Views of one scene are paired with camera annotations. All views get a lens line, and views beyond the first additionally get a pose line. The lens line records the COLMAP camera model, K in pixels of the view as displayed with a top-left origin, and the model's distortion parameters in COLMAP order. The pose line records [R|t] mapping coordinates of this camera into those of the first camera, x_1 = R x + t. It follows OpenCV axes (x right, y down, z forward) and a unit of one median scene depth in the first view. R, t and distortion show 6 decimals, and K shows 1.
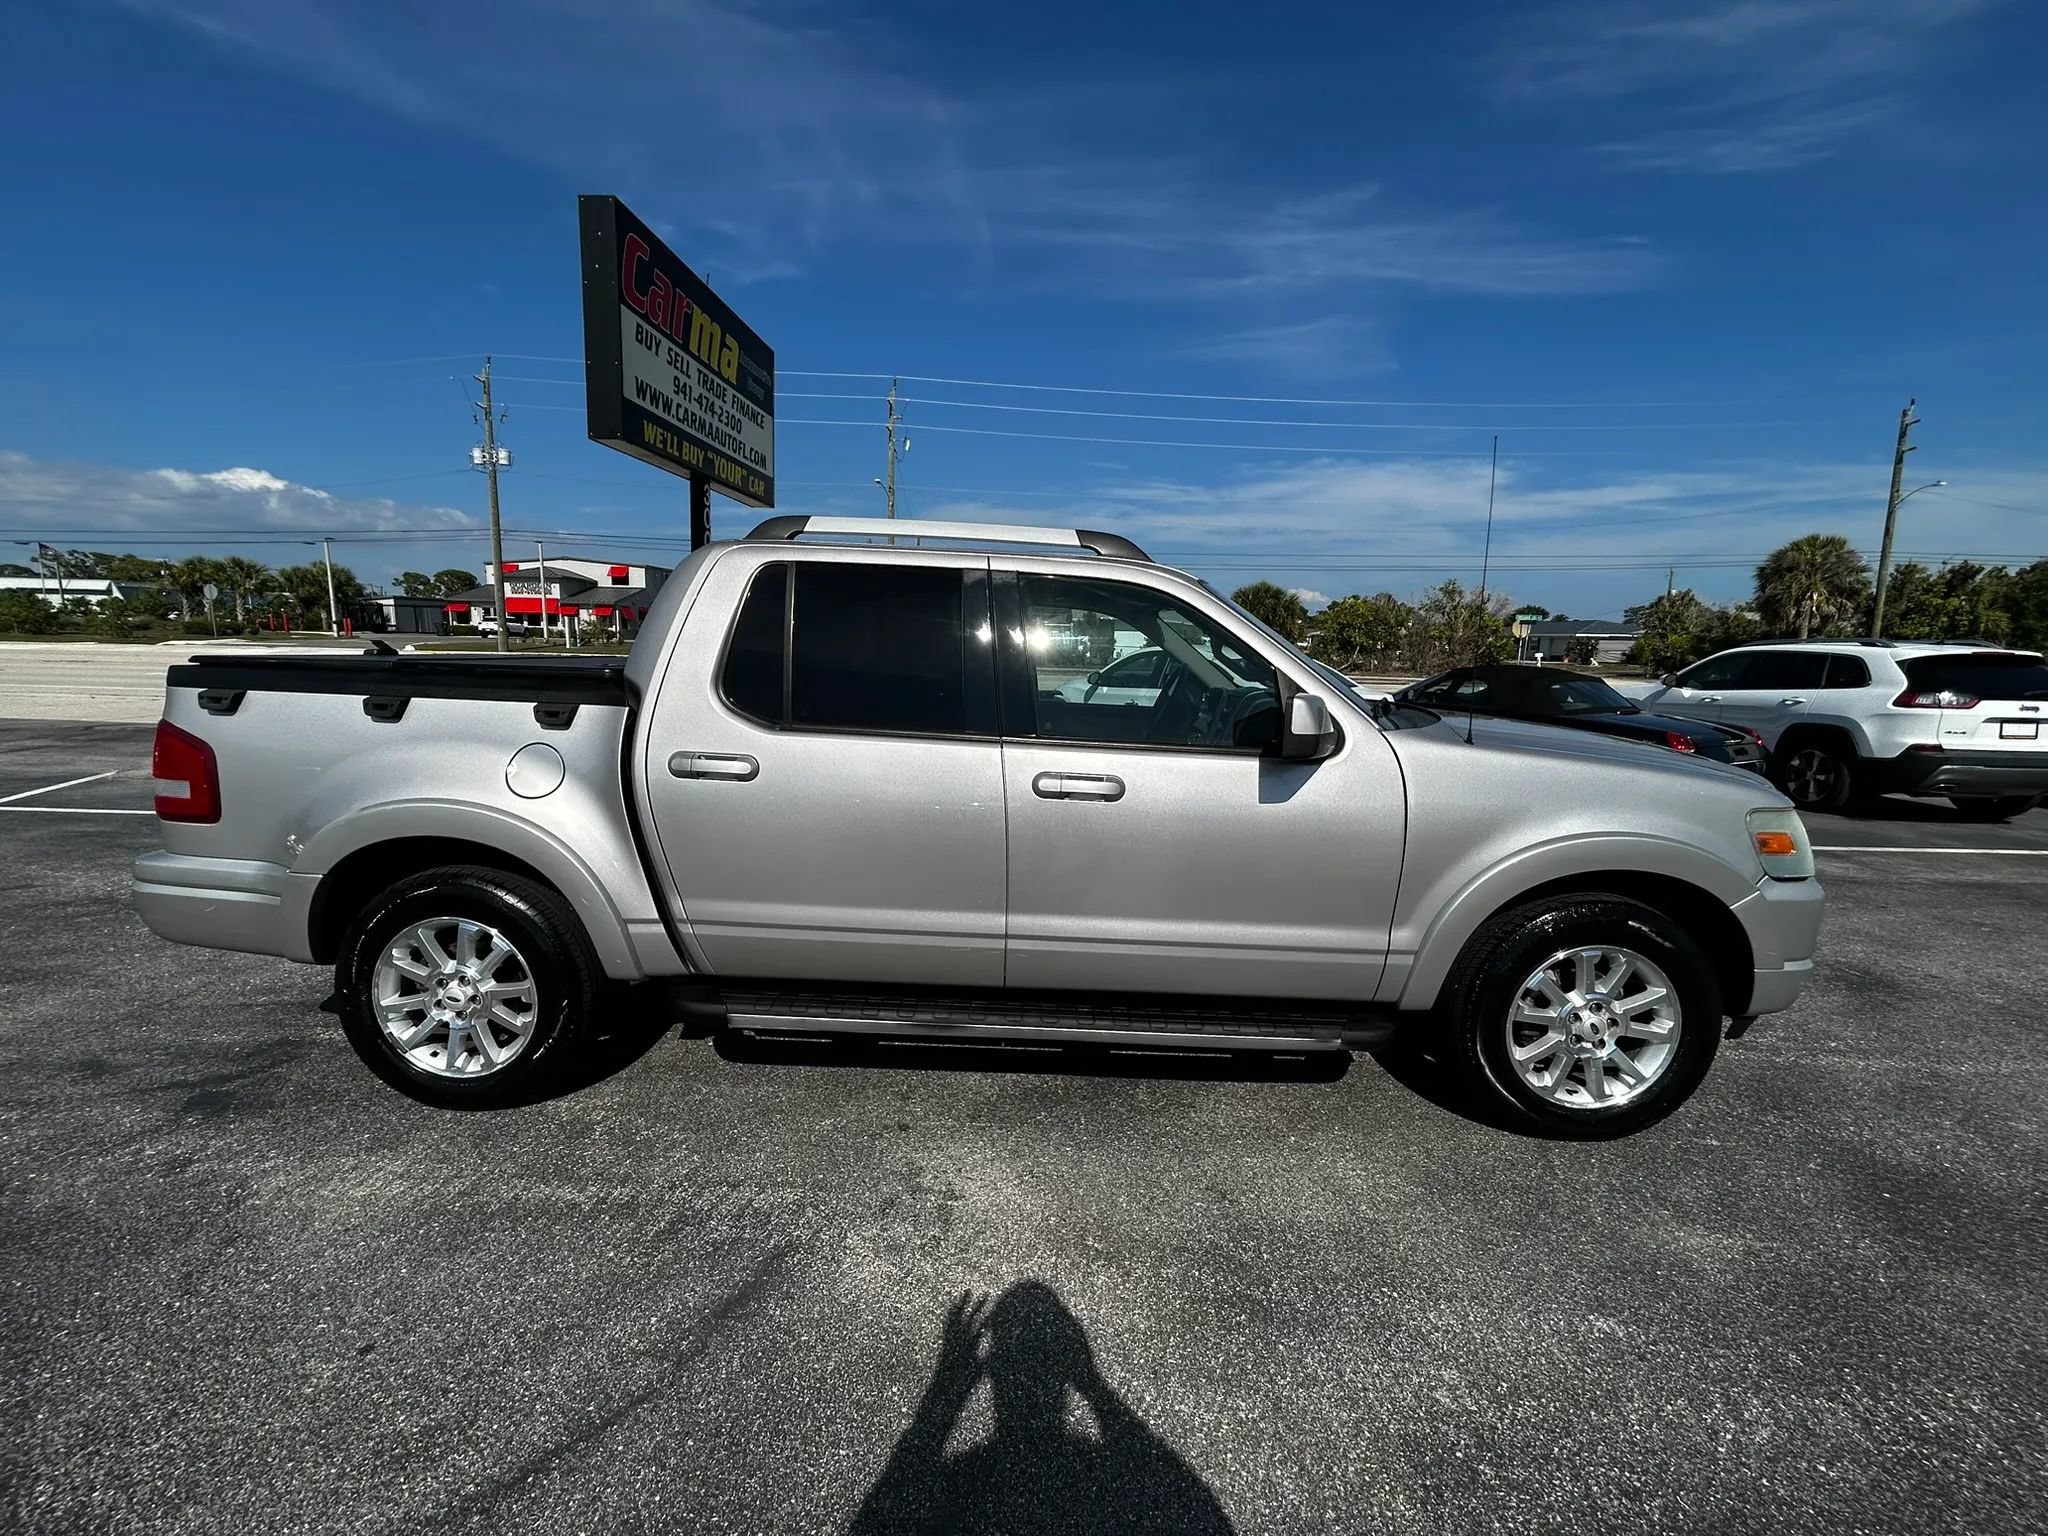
lens RADIAL K [[832.5, 0, 1021.4], [0, 832.5, 773.4], [0, 0, 1]] dist [-0.003612, 0.003011]
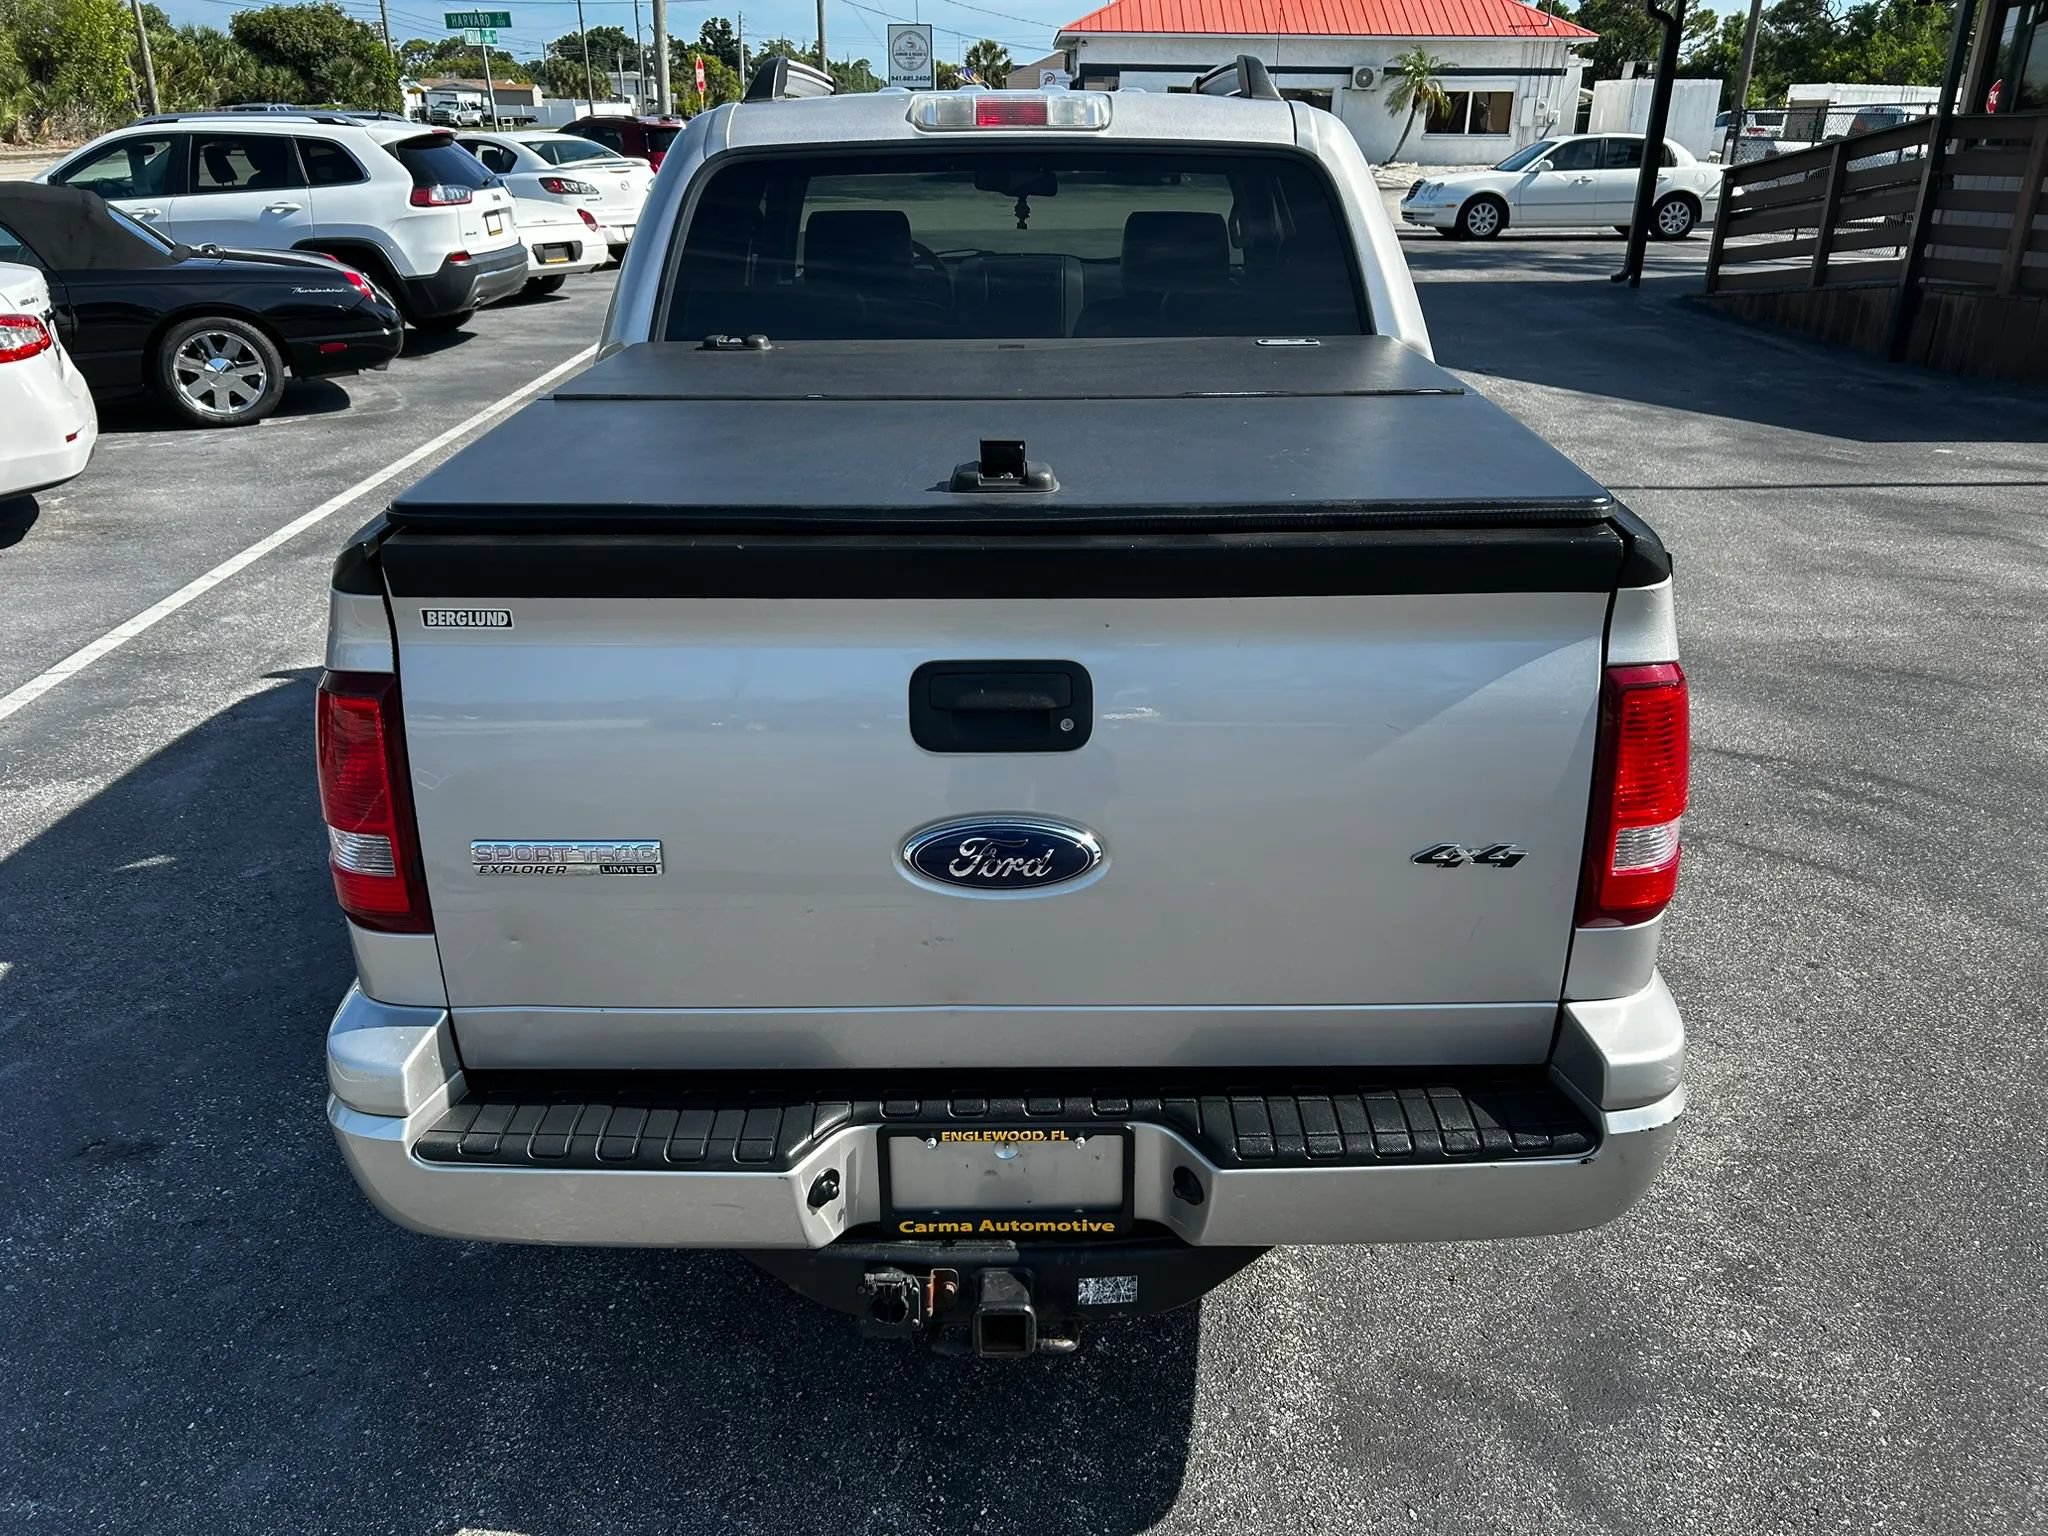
lens RADIAL K [[1541.6, 0, 1032.3], [0, 1541.6, 767.3], [0, 0, 1]] dist [0.027509, 0.001427]
pose [[-0.022136, -0.410907, 0.911409, -0.566784], [0.150779, 0.899833, 0.409349, -0.118476], [-0.988320, 0.146482, 0.042038, 0.426043]]
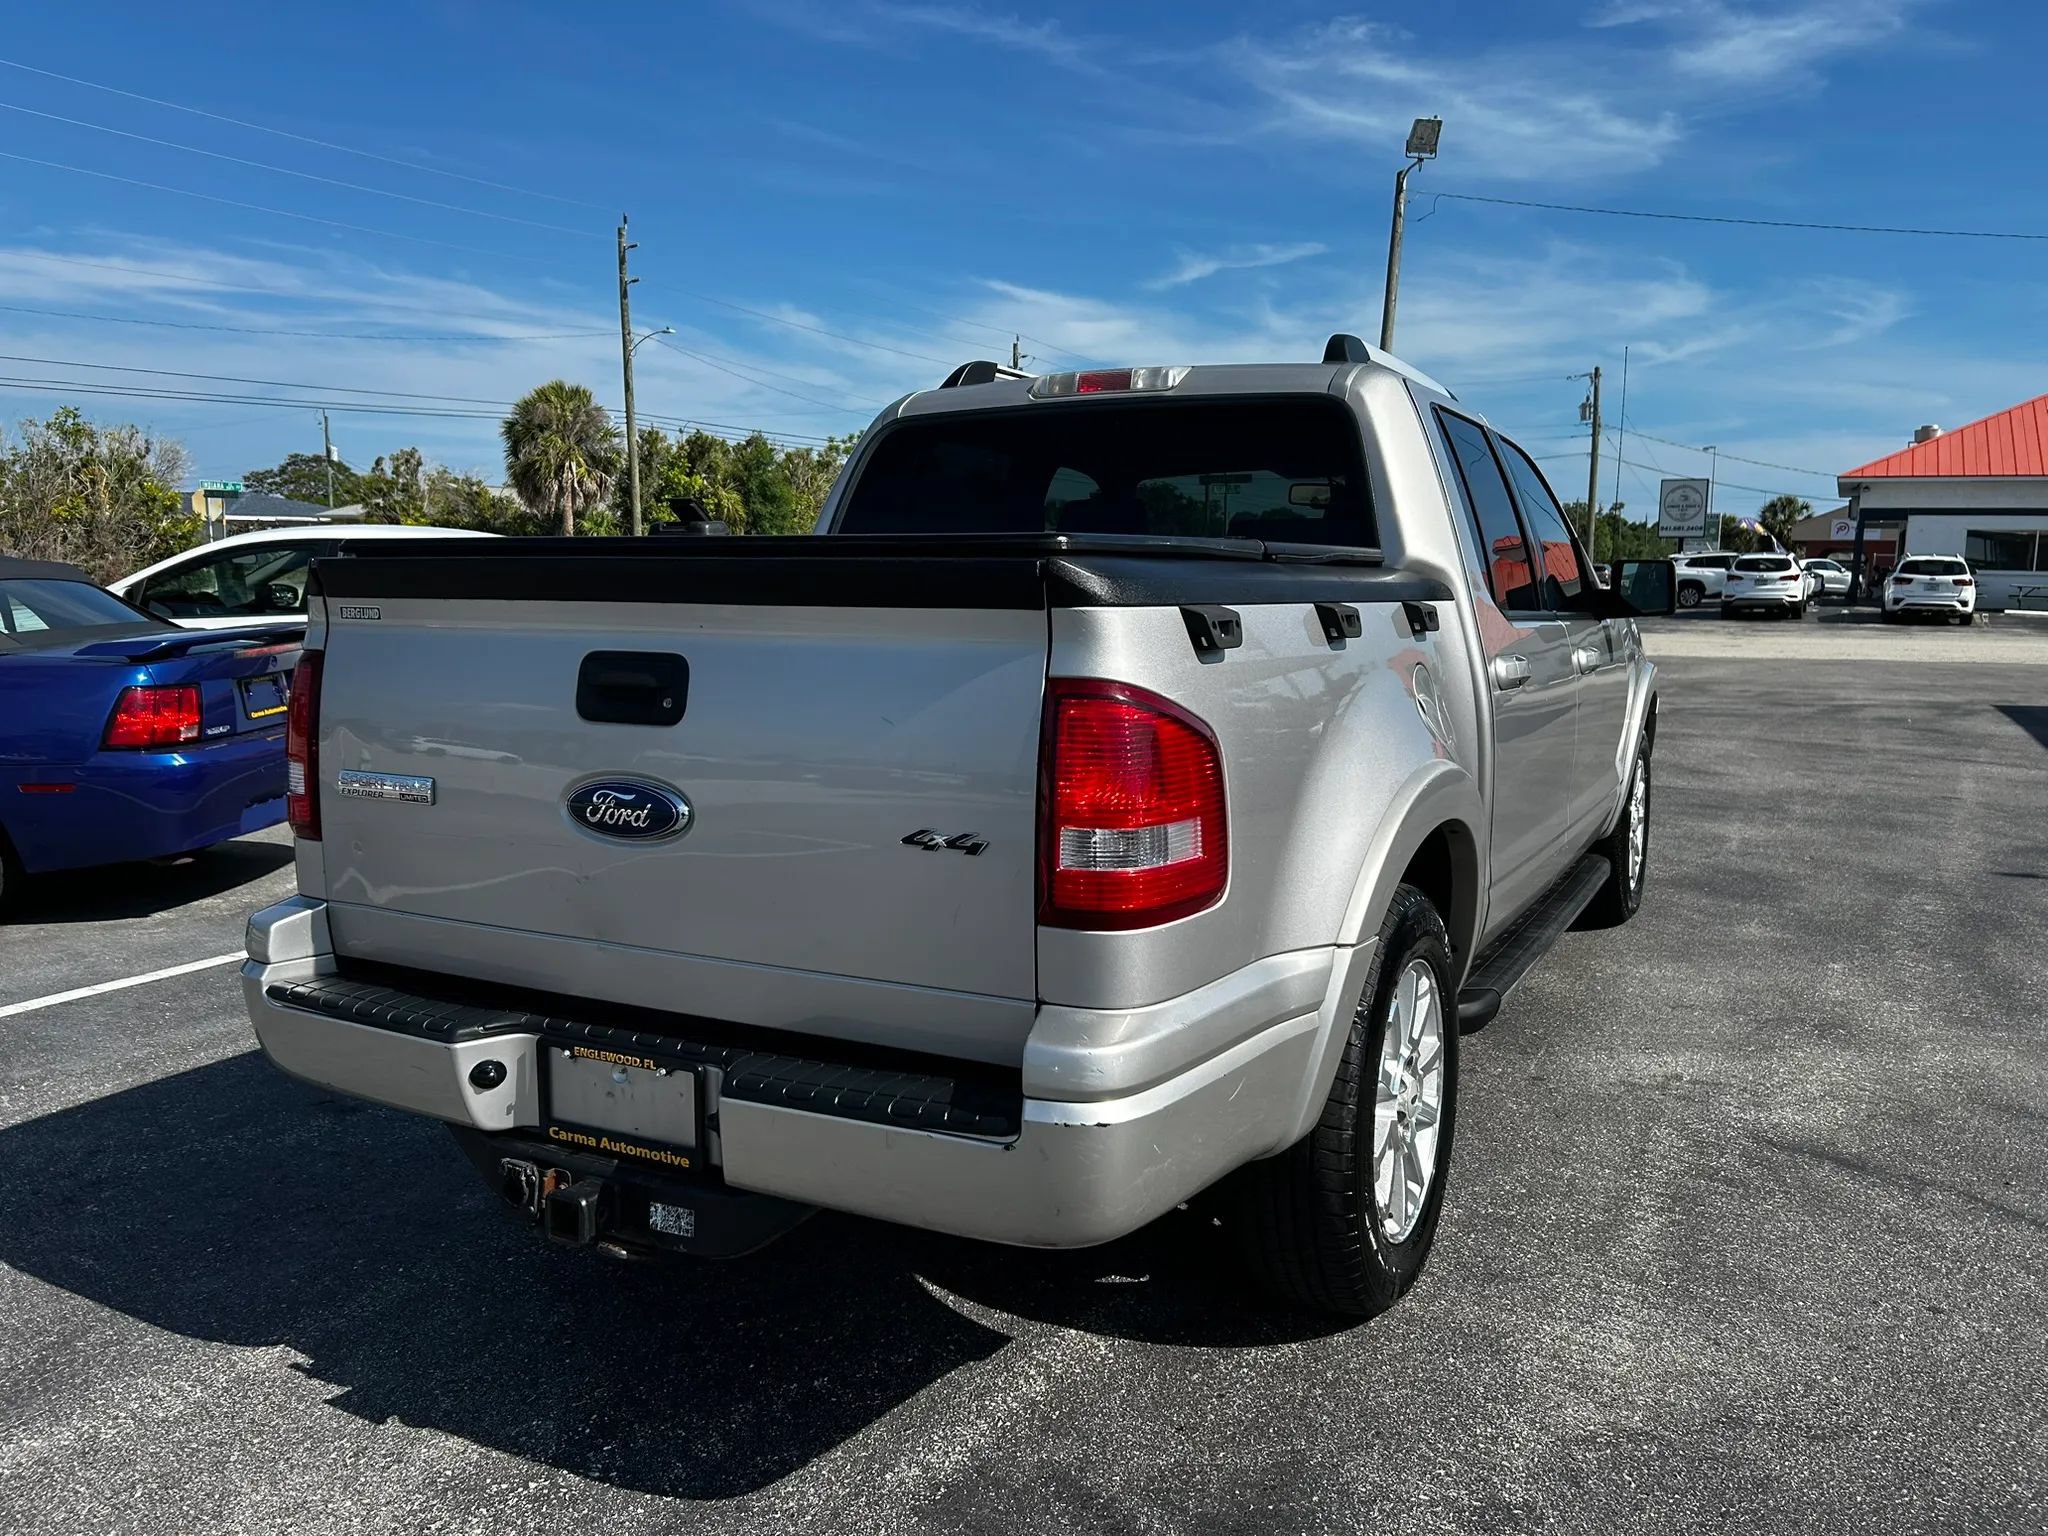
lens RADIAL K [[1552.0, 0, 1009.2], [0, 1552.0, 764.4], [0, 0, 1]] dist [0.023870, -0.026543]
pose [[0.452807, -0.134436, 0.881415, -0.587352], [0.141449, 0.986879, 0.077856, -0.031607], [-0.880317, 0.089422, 0.465882, 0.235720]]
